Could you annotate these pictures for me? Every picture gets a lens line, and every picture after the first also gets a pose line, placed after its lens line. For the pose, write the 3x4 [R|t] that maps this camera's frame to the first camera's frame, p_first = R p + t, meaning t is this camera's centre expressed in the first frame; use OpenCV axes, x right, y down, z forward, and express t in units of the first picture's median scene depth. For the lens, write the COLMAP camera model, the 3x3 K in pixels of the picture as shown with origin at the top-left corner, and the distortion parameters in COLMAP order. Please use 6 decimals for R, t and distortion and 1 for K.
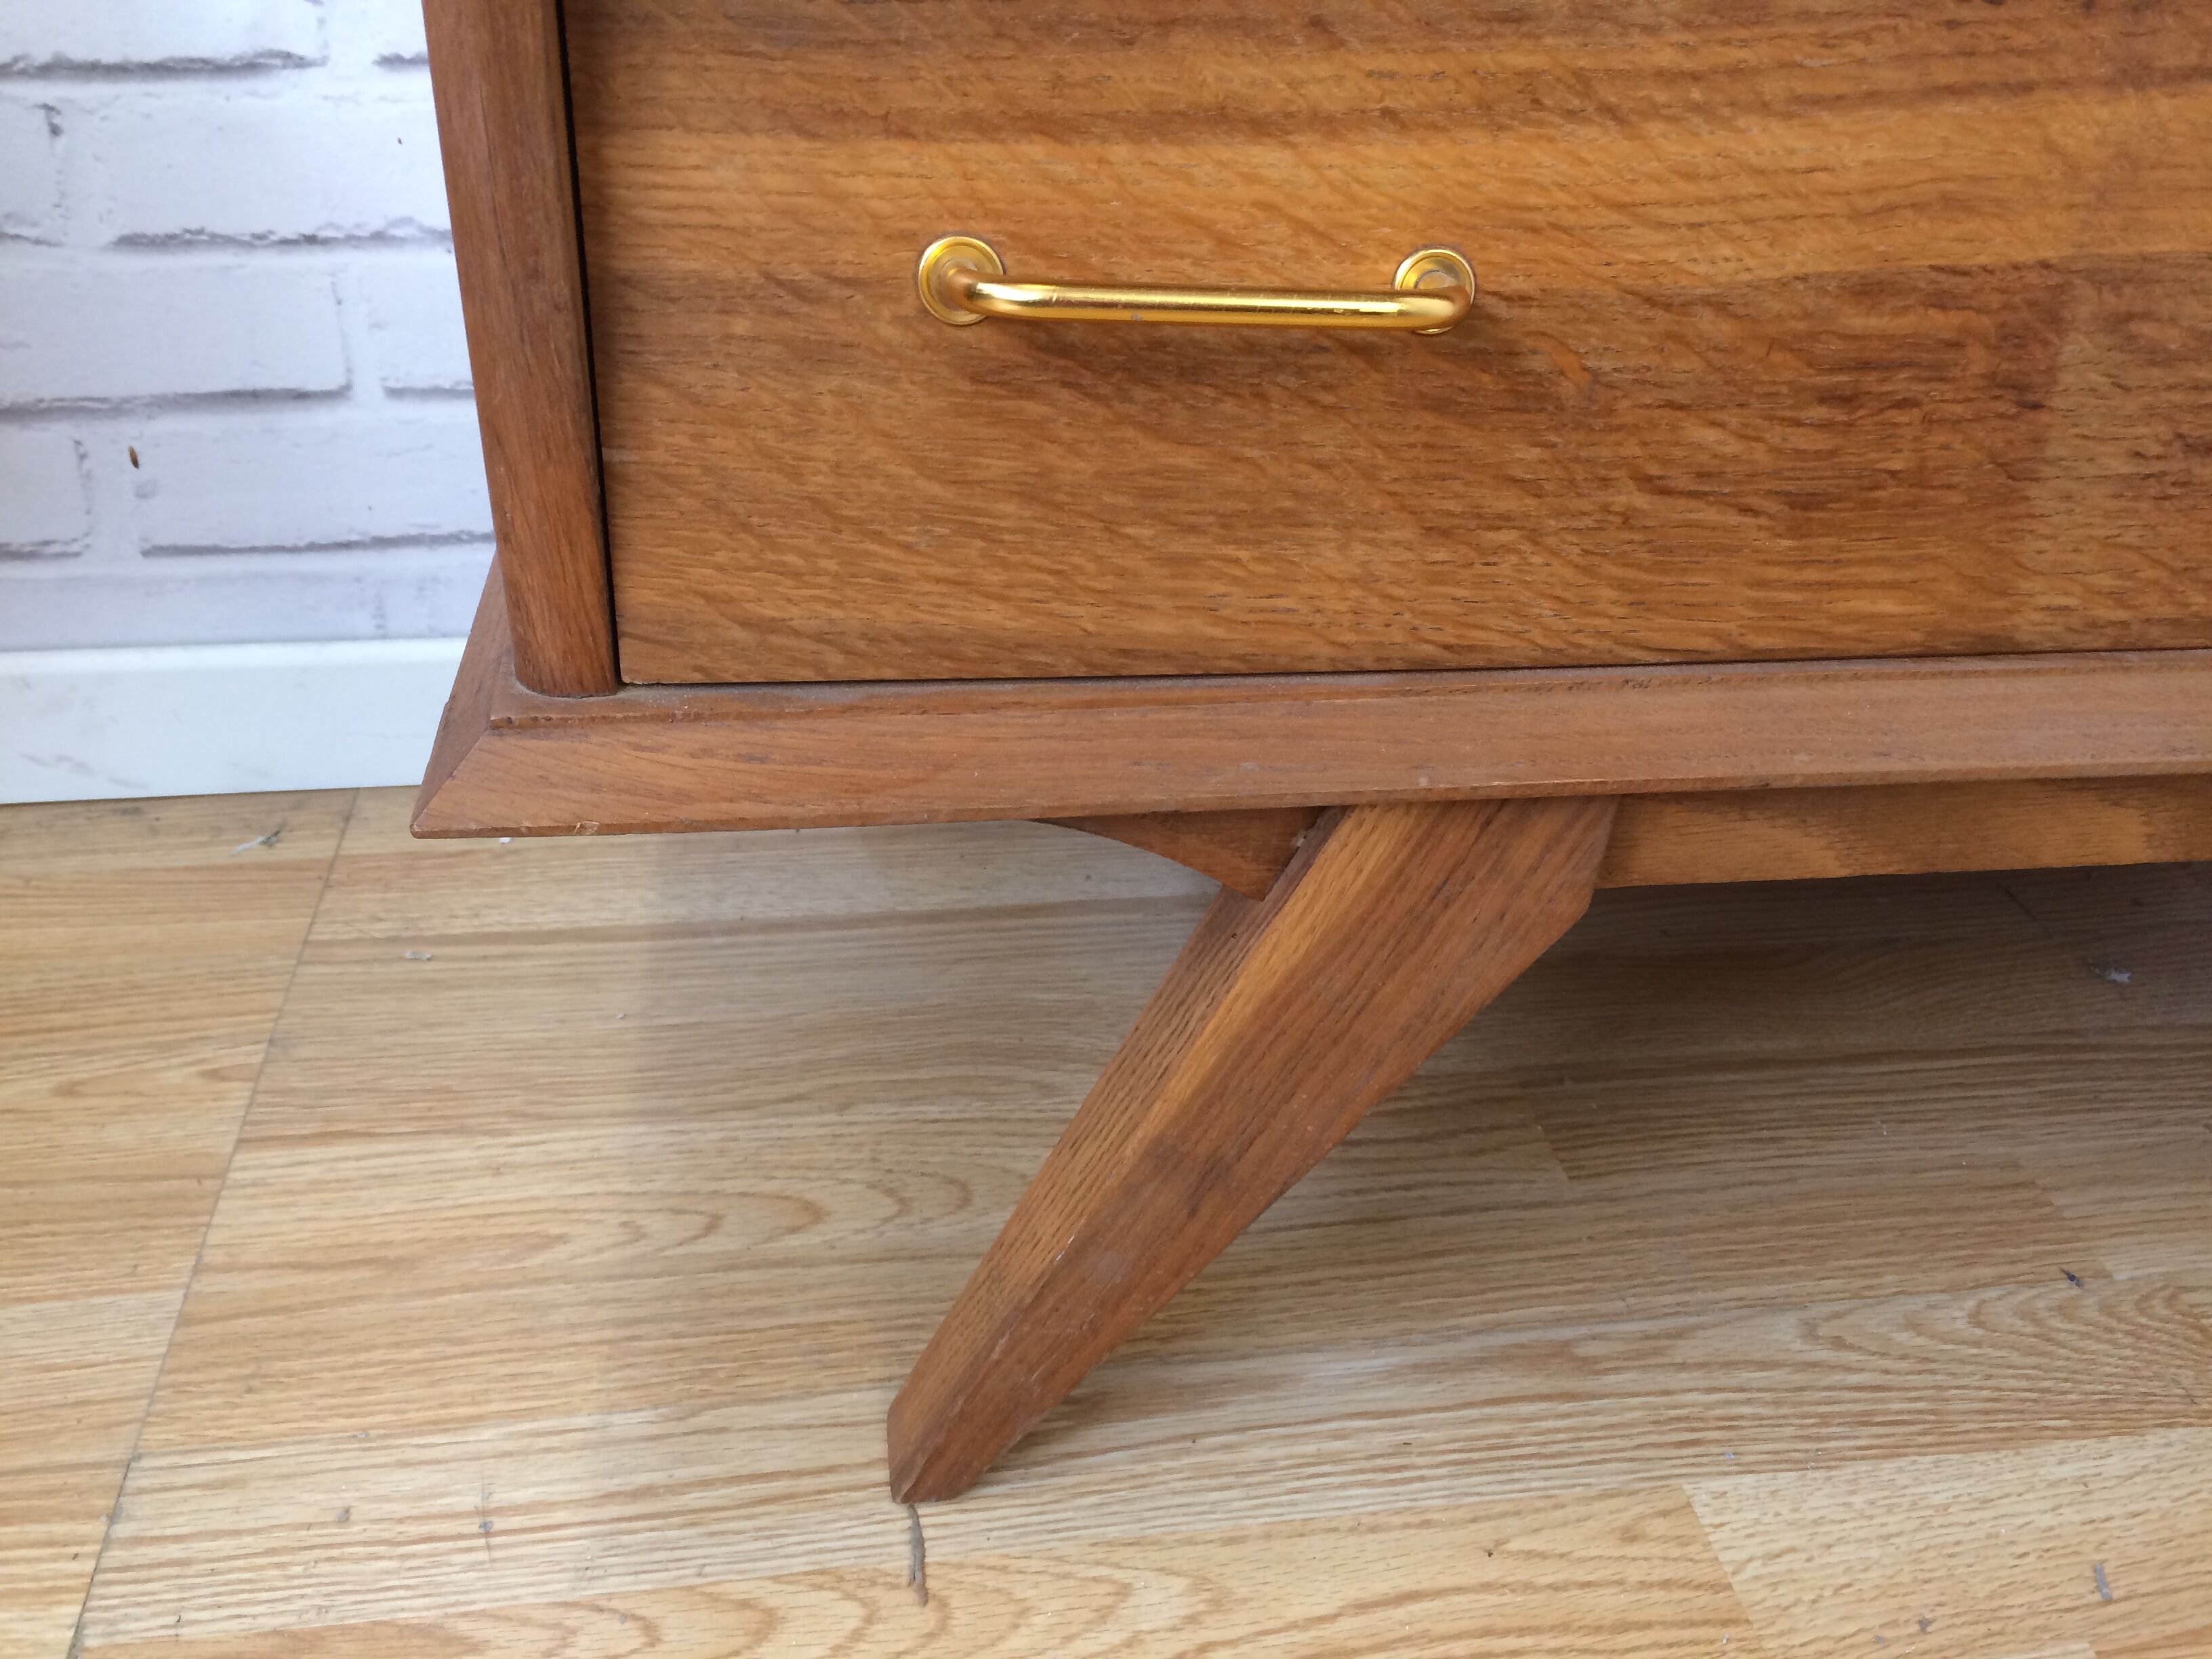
lens RADIAL K [[1930.3, 0, 1107.3], [0, 1930.3, 811.8], [0, 0, 1]] dist [0.099408, -0.177166]
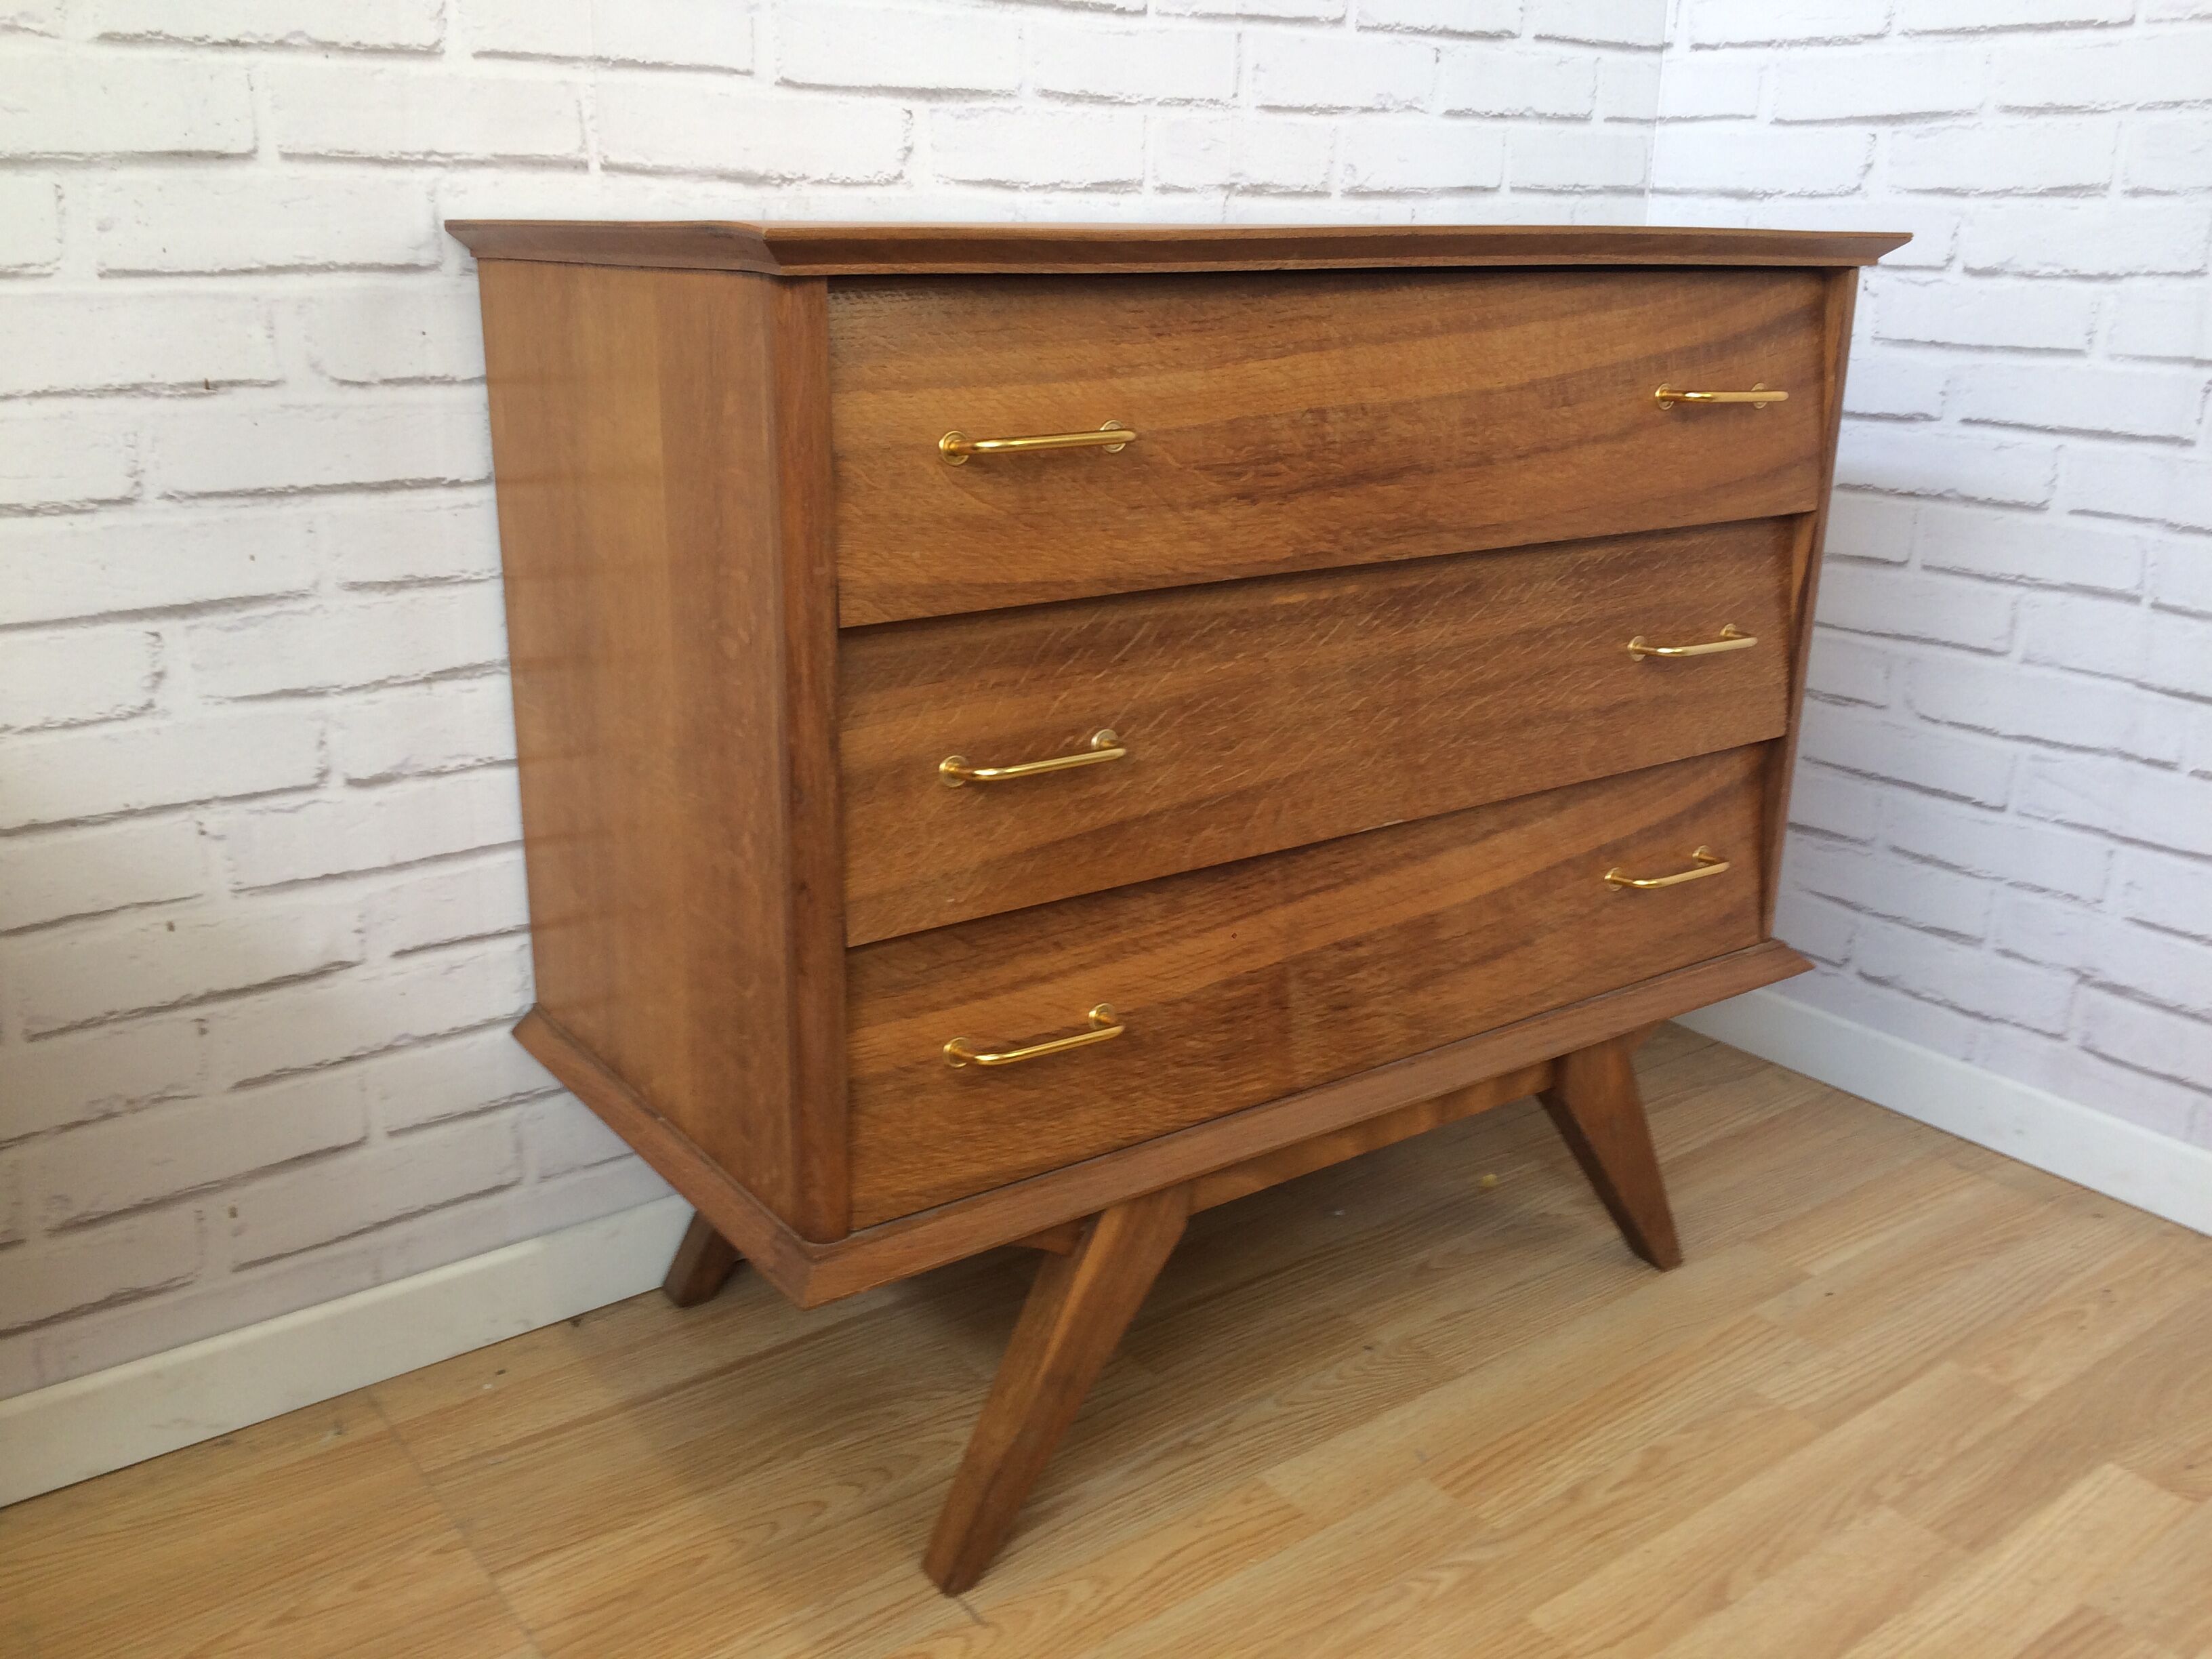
lens RADIAL K [[1907.4, 0, 1106.0], [0, 1907.4, 829.5], [0, 0, 1]] dist [0.092963, -0.142682]
pose [[0.883108, -0.165963, 0.438835, -0.952456], [0.256526, 0.953954, -0.155457, -0.091564], [-0.392828, 0.249858, 0.885018, -1.452247]]
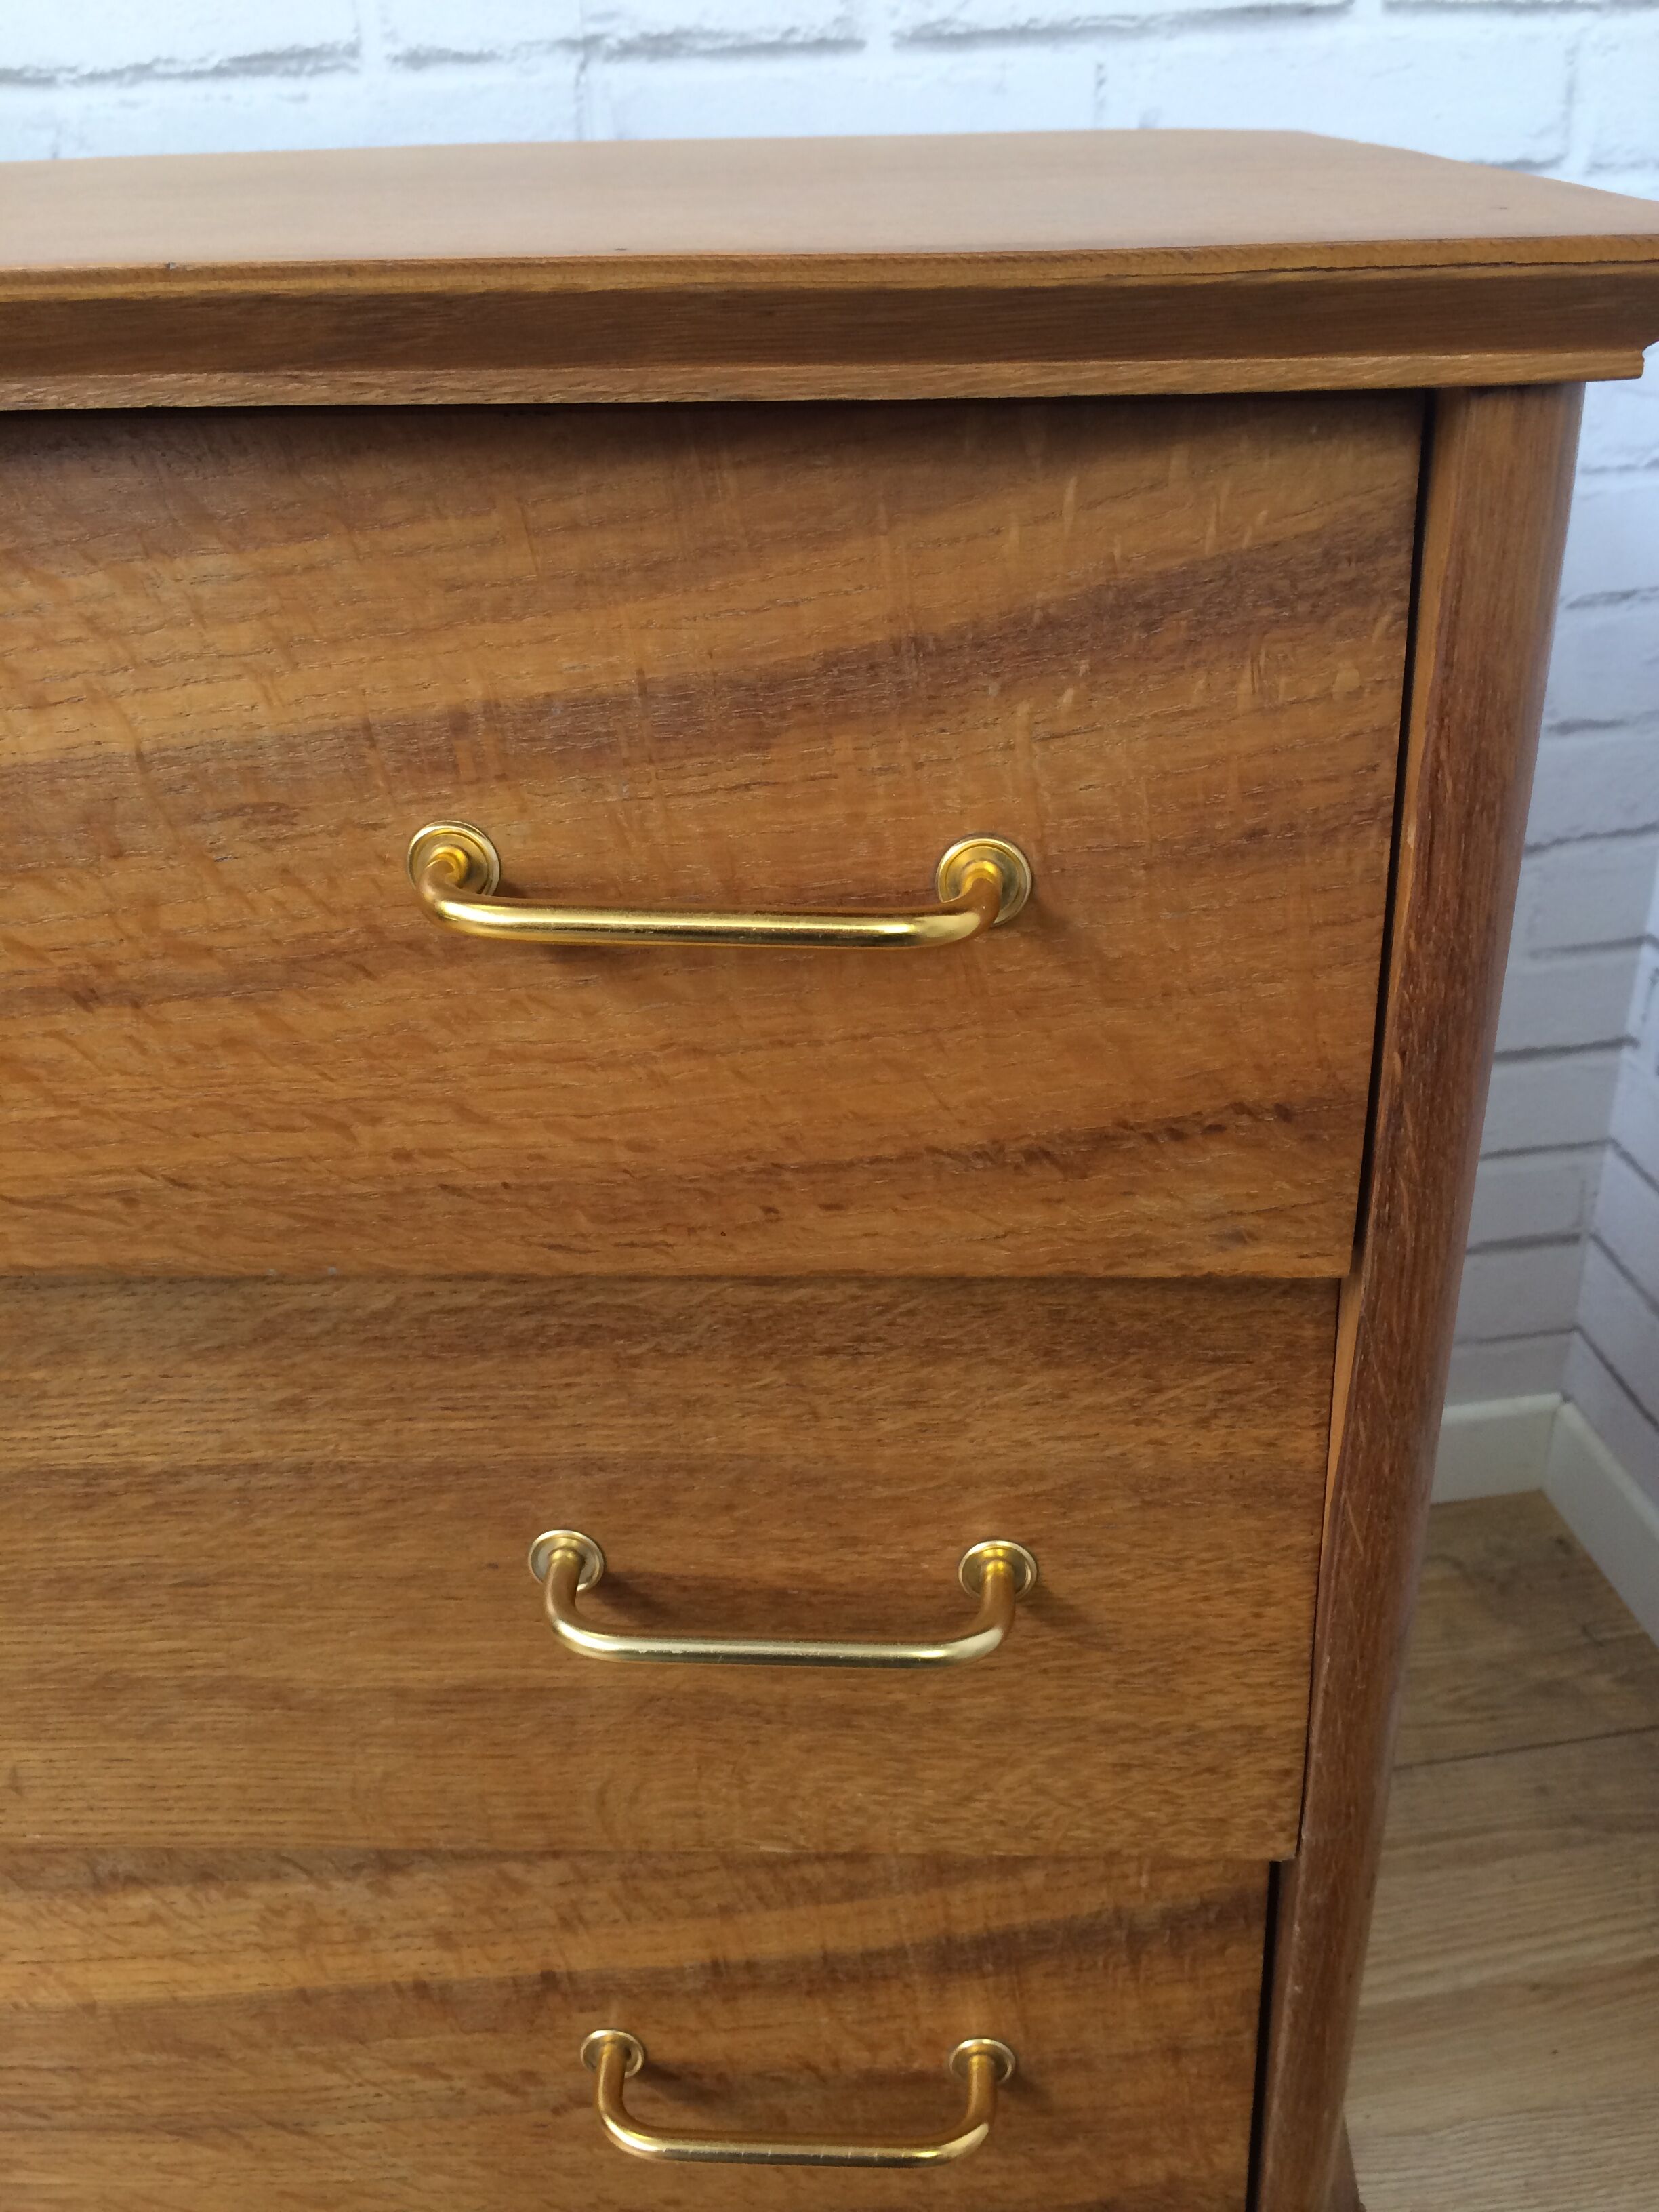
lens RADIAL K [[1932.4, 0, 828.0], [0, 1932.4, 1134.1], [0, 0, 1]] dist [0.060361, -0.151007]
pose [[0.980080, 0.026128, -0.196878, 1.577229], [-0.034189, 0.998706, -0.037655, -0.835075], [0.195639, 0.043636, 0.979705, -0.102702]]
